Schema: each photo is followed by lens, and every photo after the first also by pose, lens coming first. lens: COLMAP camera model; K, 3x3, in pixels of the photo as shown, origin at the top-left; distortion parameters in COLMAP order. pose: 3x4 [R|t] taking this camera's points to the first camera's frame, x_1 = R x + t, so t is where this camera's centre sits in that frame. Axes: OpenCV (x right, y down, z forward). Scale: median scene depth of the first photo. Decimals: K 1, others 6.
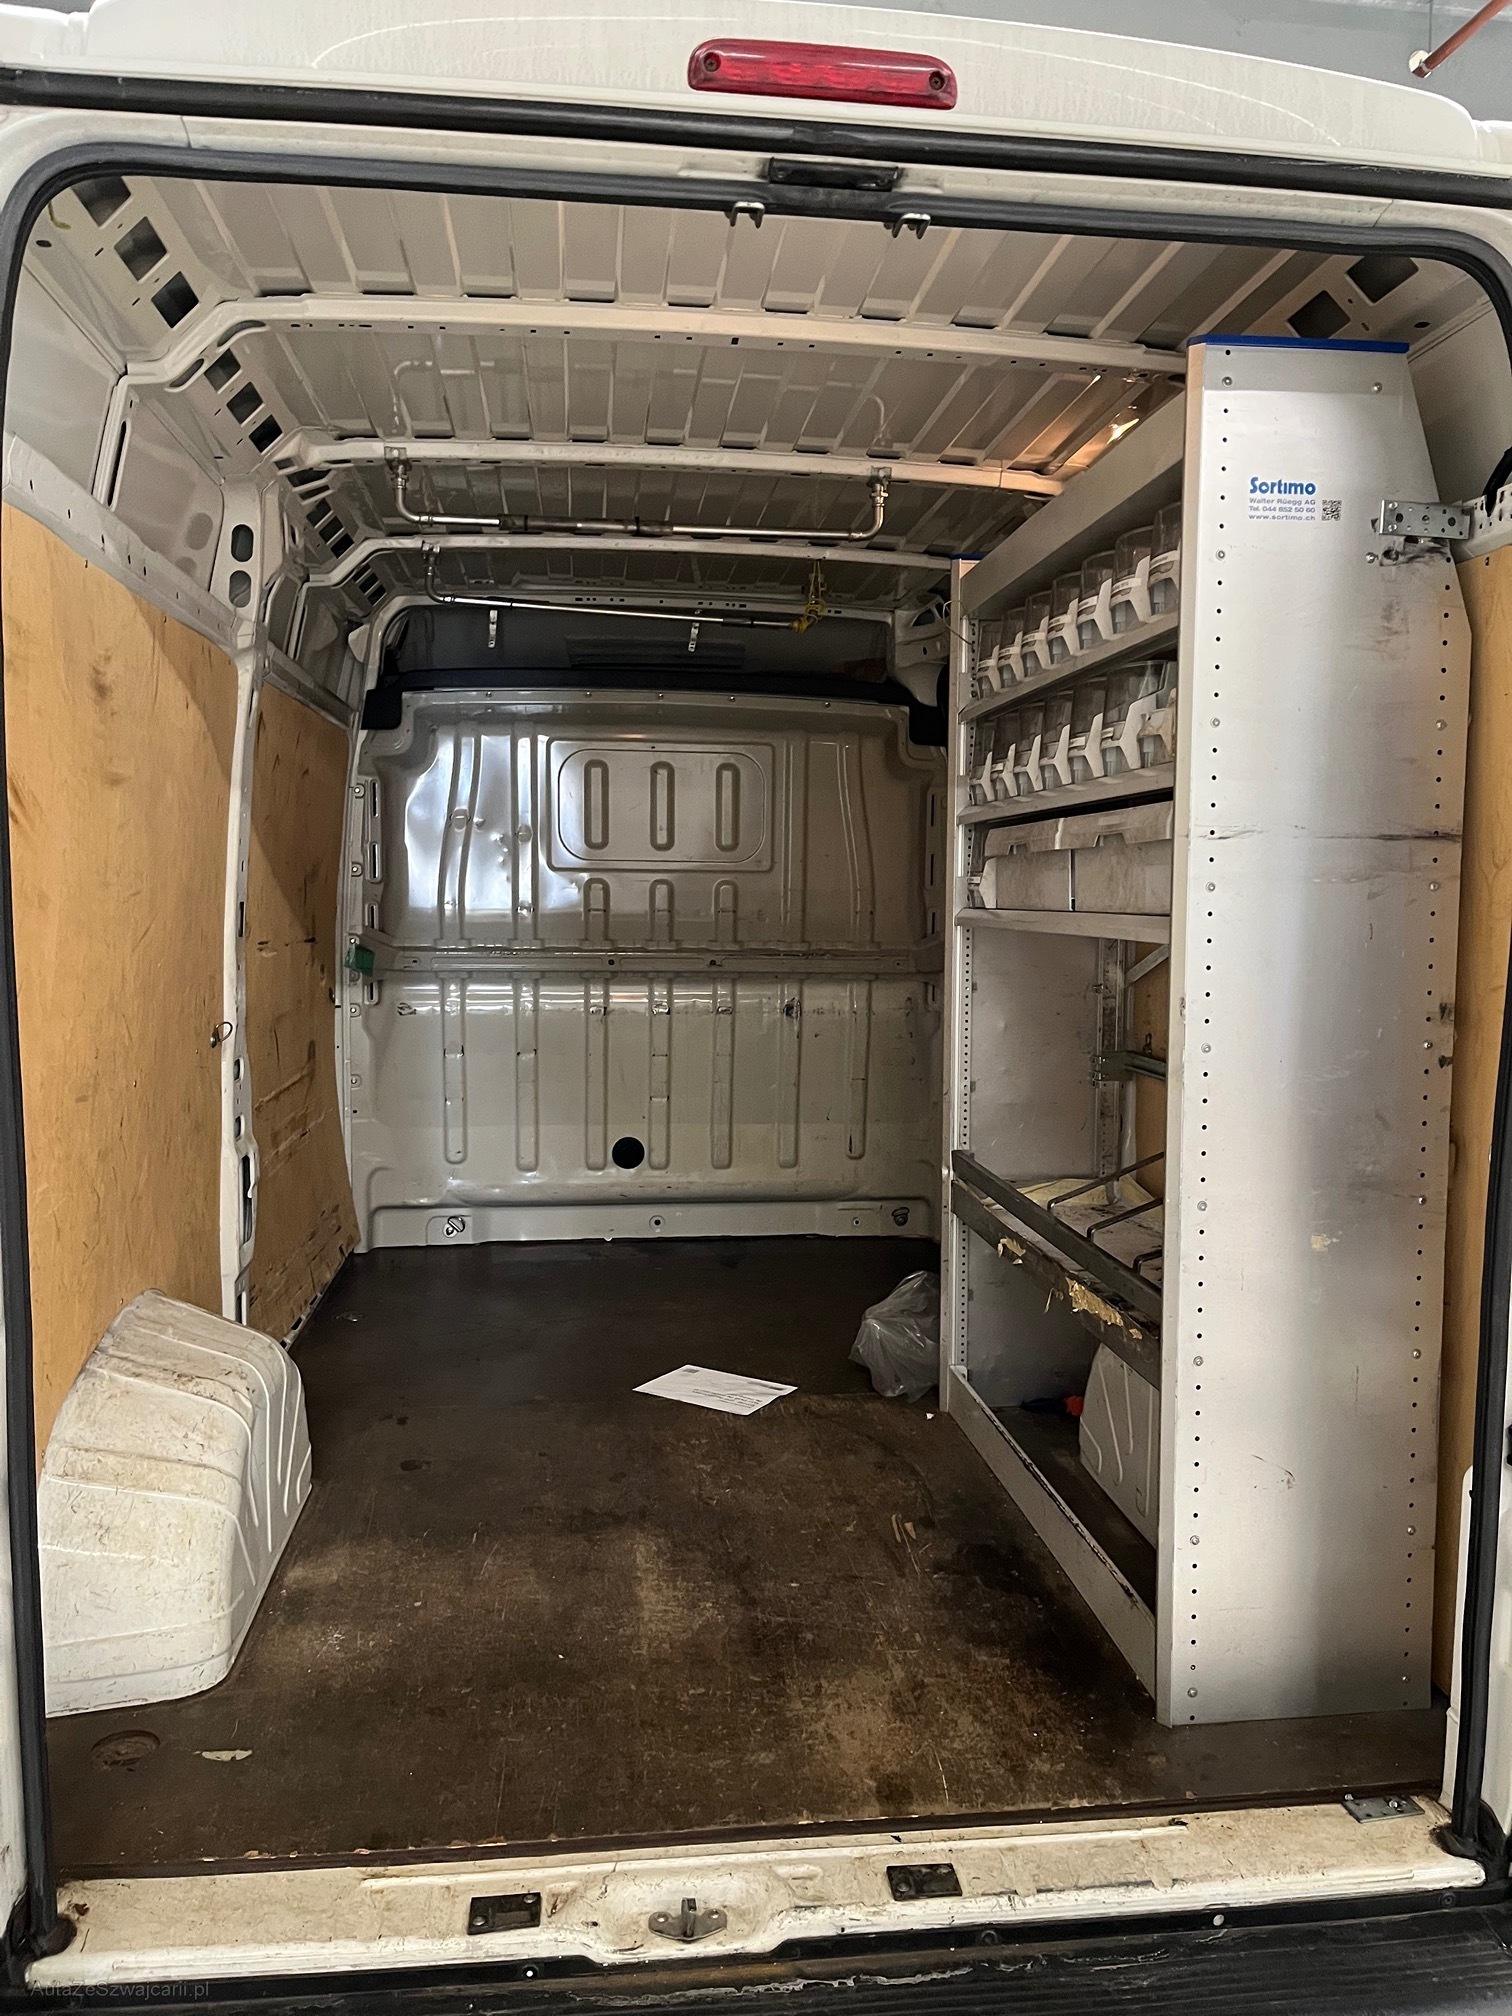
lens RADIAL K [[1532.9, 0, 771.1], [0, 1532.9, 1021.4], [0, 0, 1]] dist [0.072710, -0.102917]
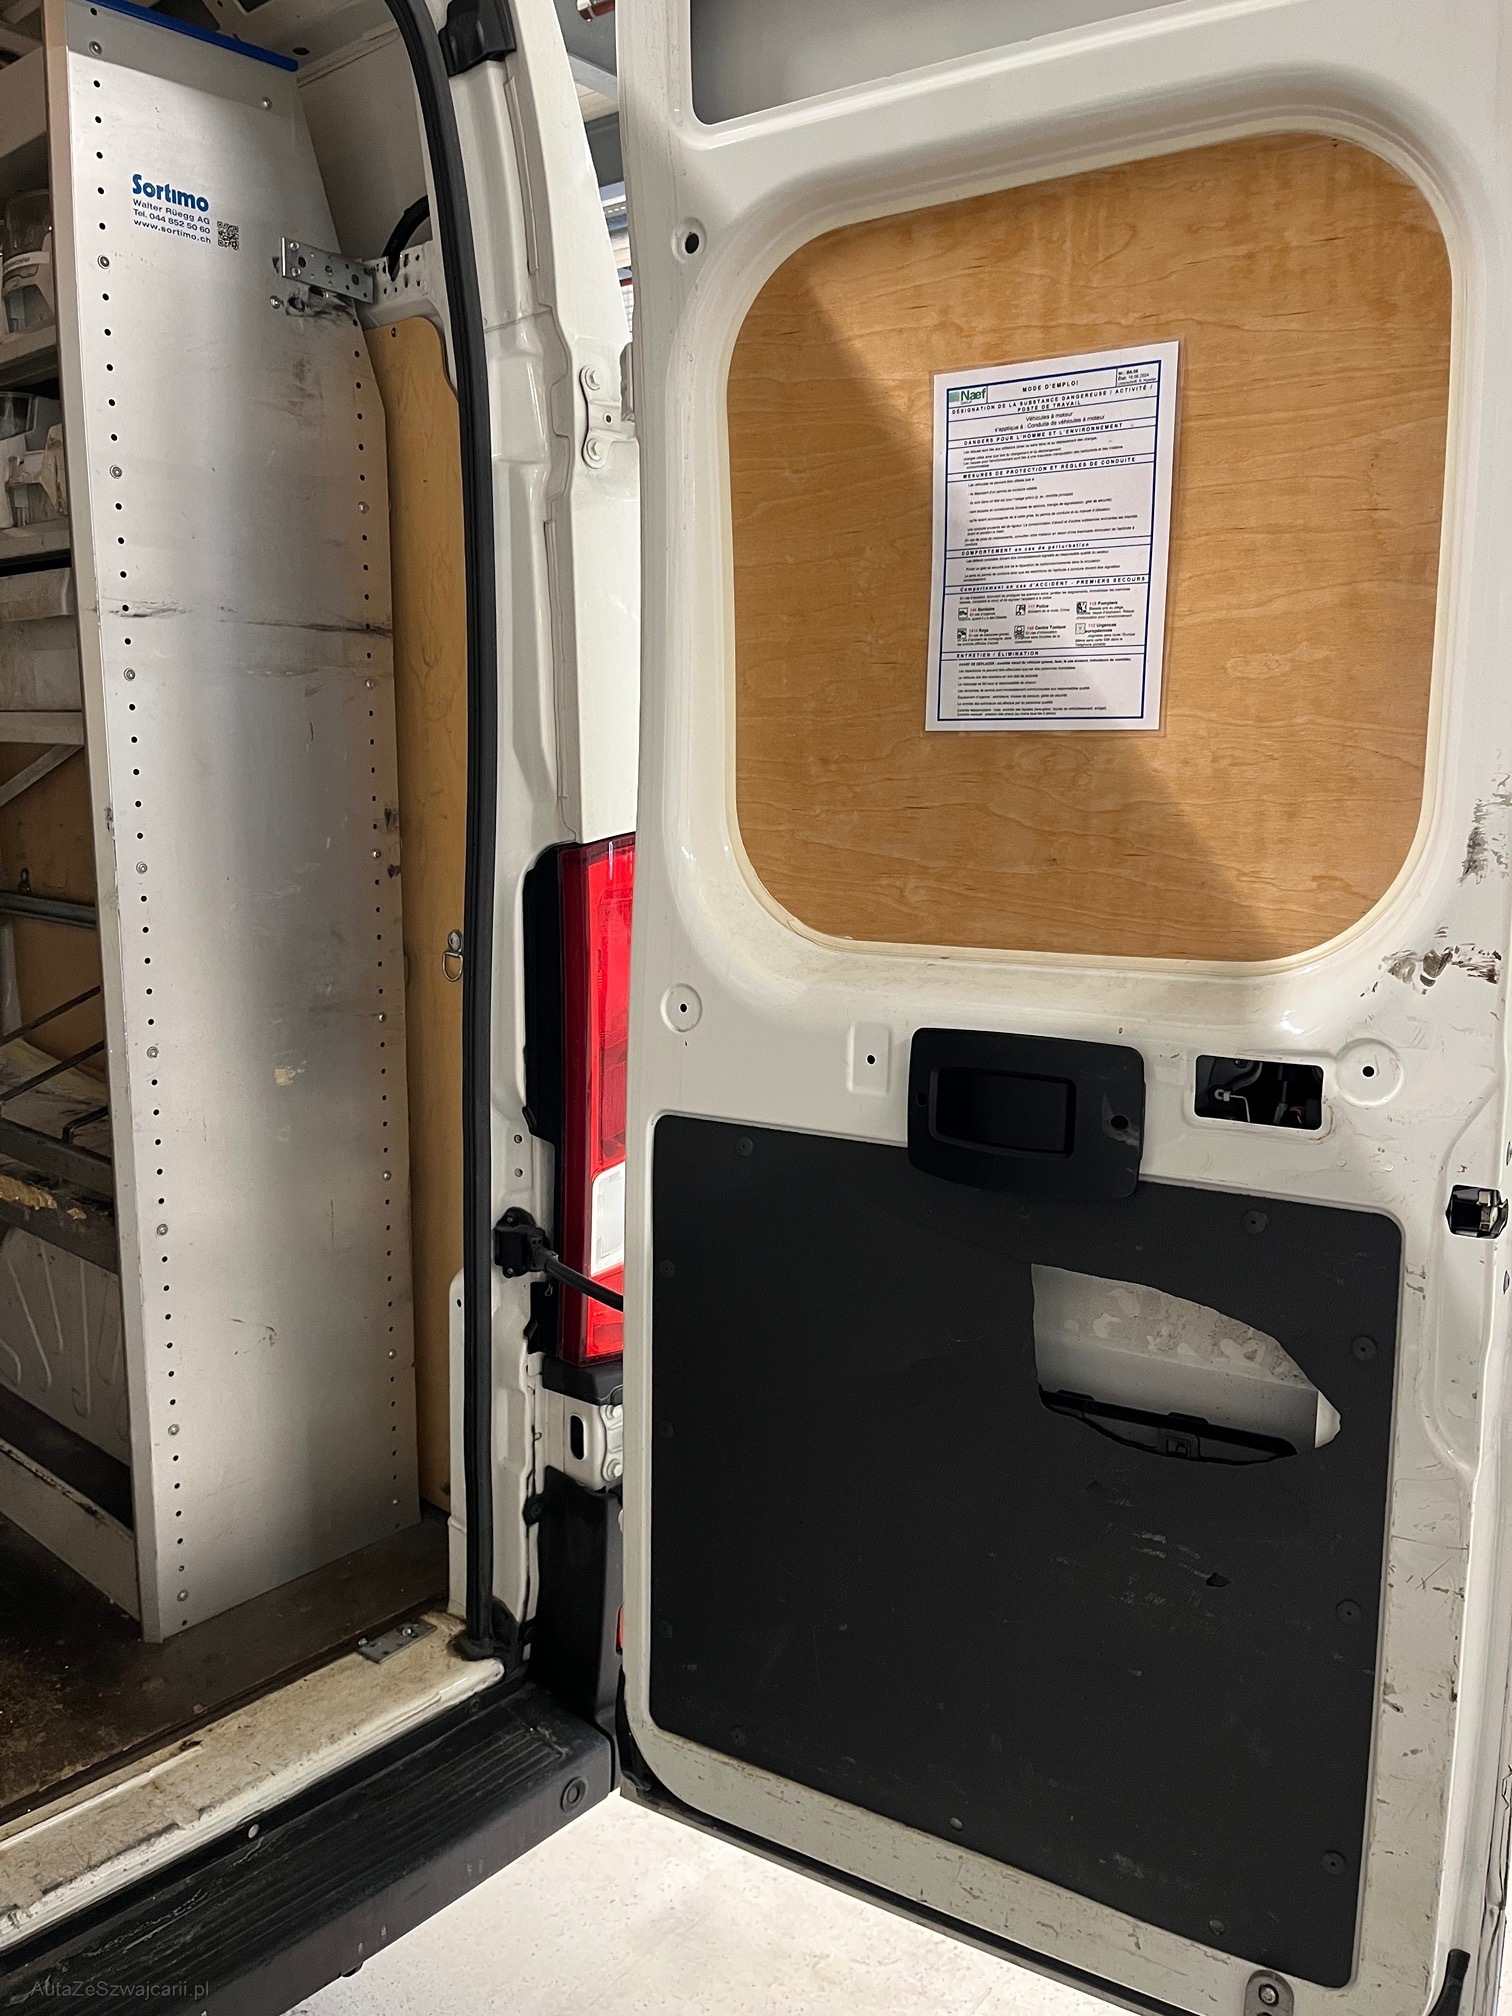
lens RADIAL K [[1532.9, 0, 772.4], [0, 1532.9, 999.9], [0, 0, 1]] dist [0.072710, -0.102917]
pose [[0.748527, -0.104540, 0.654812, -0.021284], [0.048176, 0.993458, 0.103534, 0.016933], [-0.661352, -0.045952, 0.748667, 0.120394]]
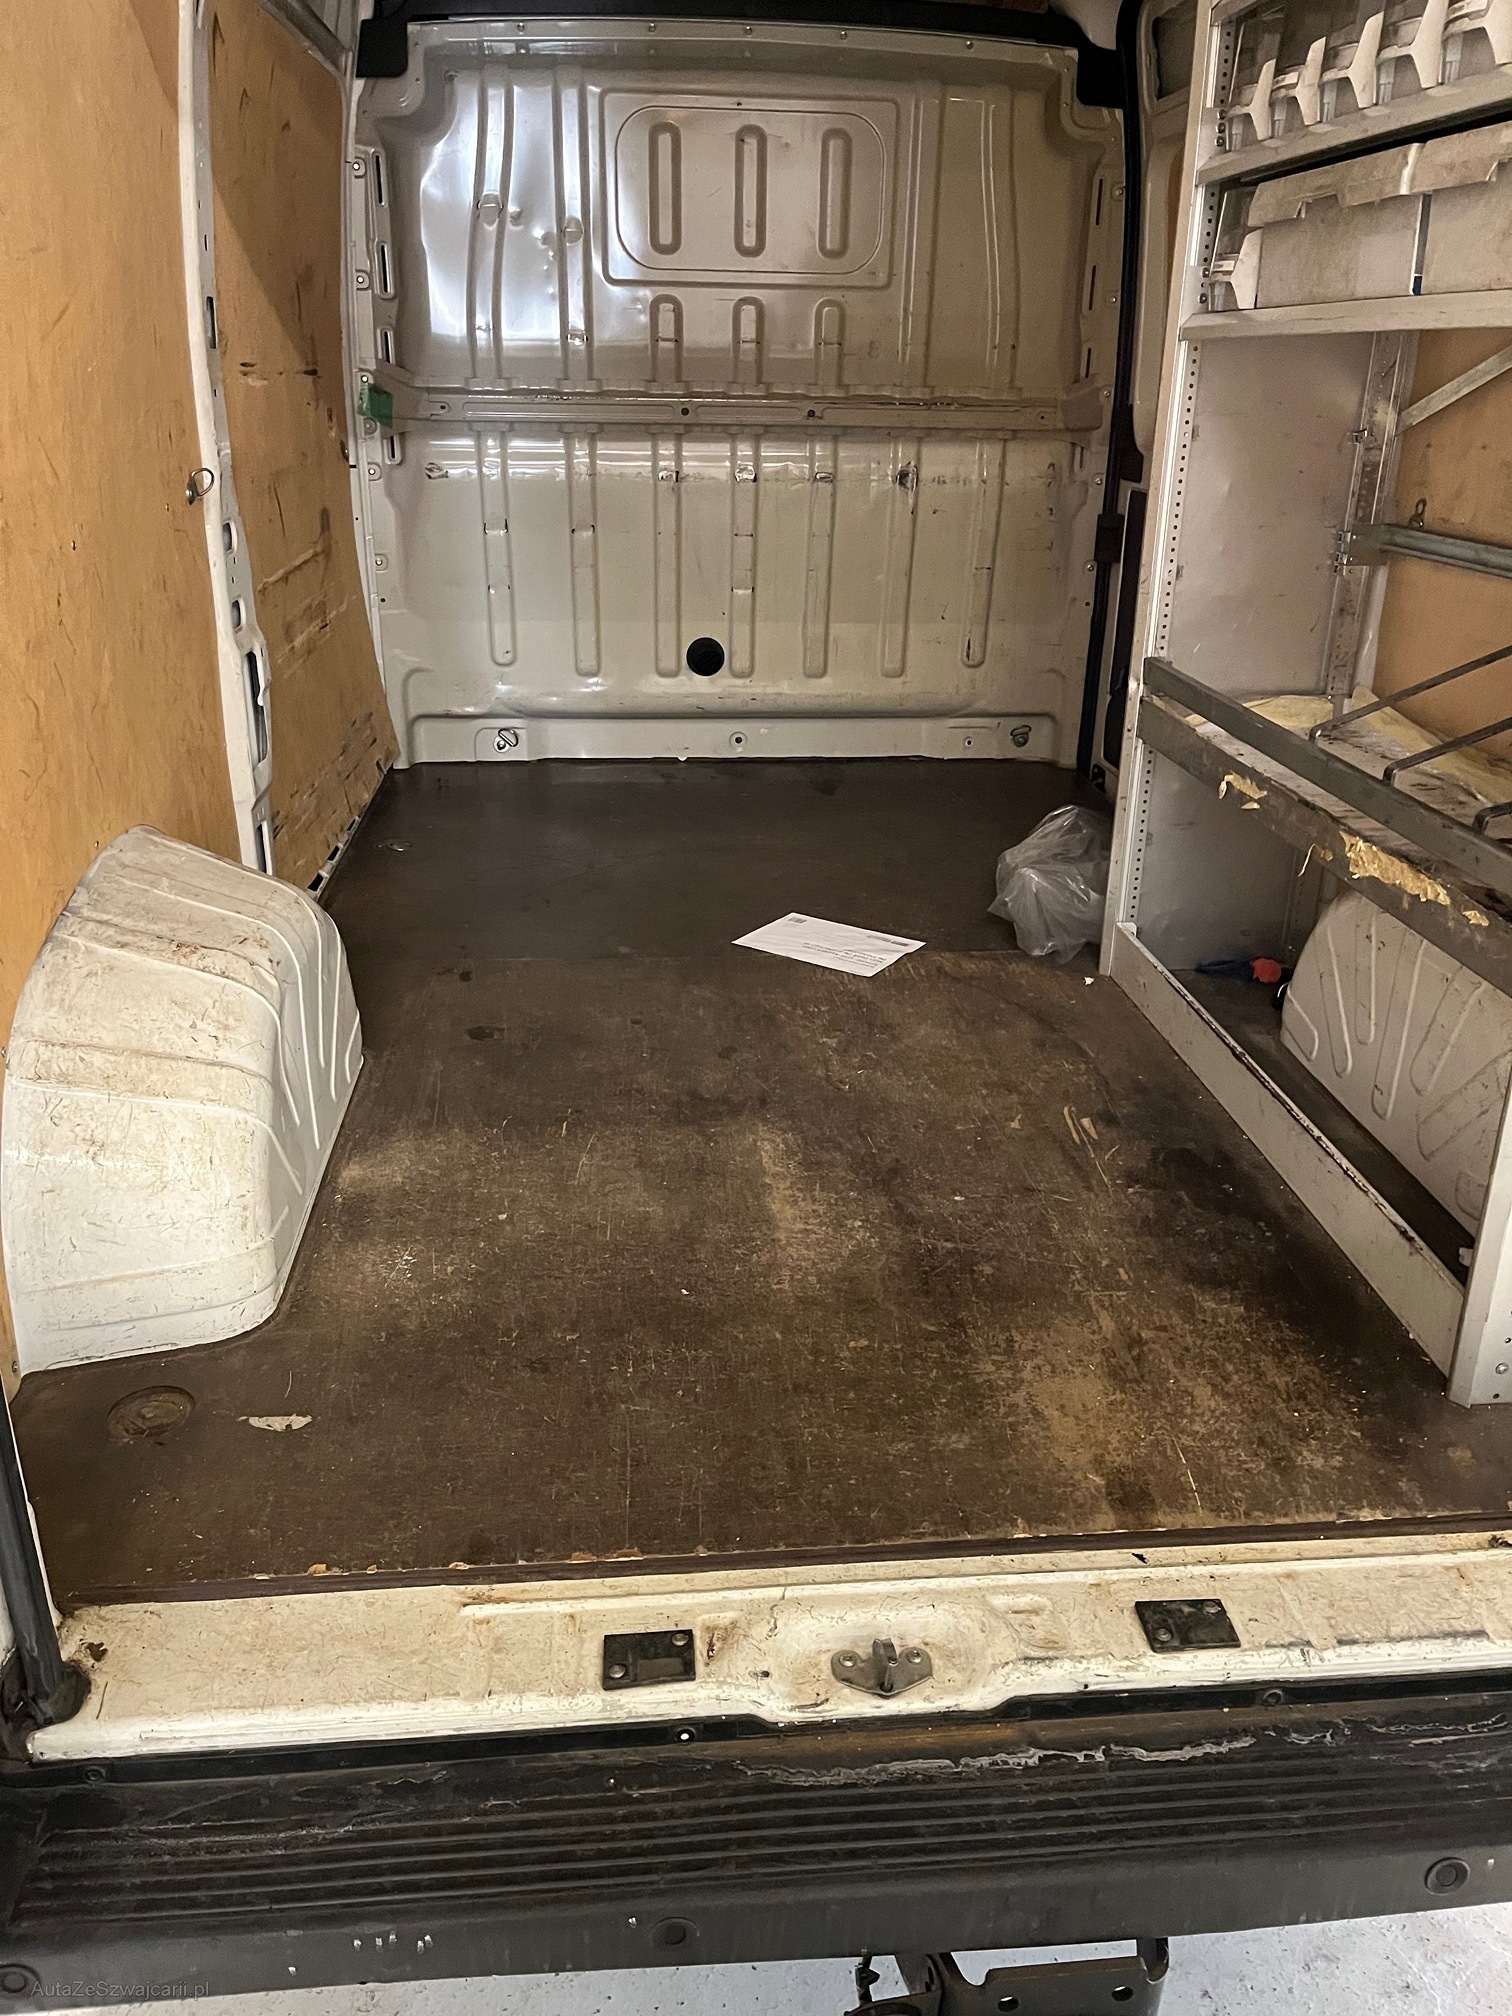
lens RADIAL K [[1532.9, 0, 767.8], [0, 1532.9, 1008.3], [0, 0, 1]] dist [0.072710, -0.102917]
pose [[0.999587, 0.017141, -0.023050, -0.078509], [-0.009307, 0.952416, 0.304660, 0.024985], [0.027175, -0.304320, 0.952182, 0.288580]]
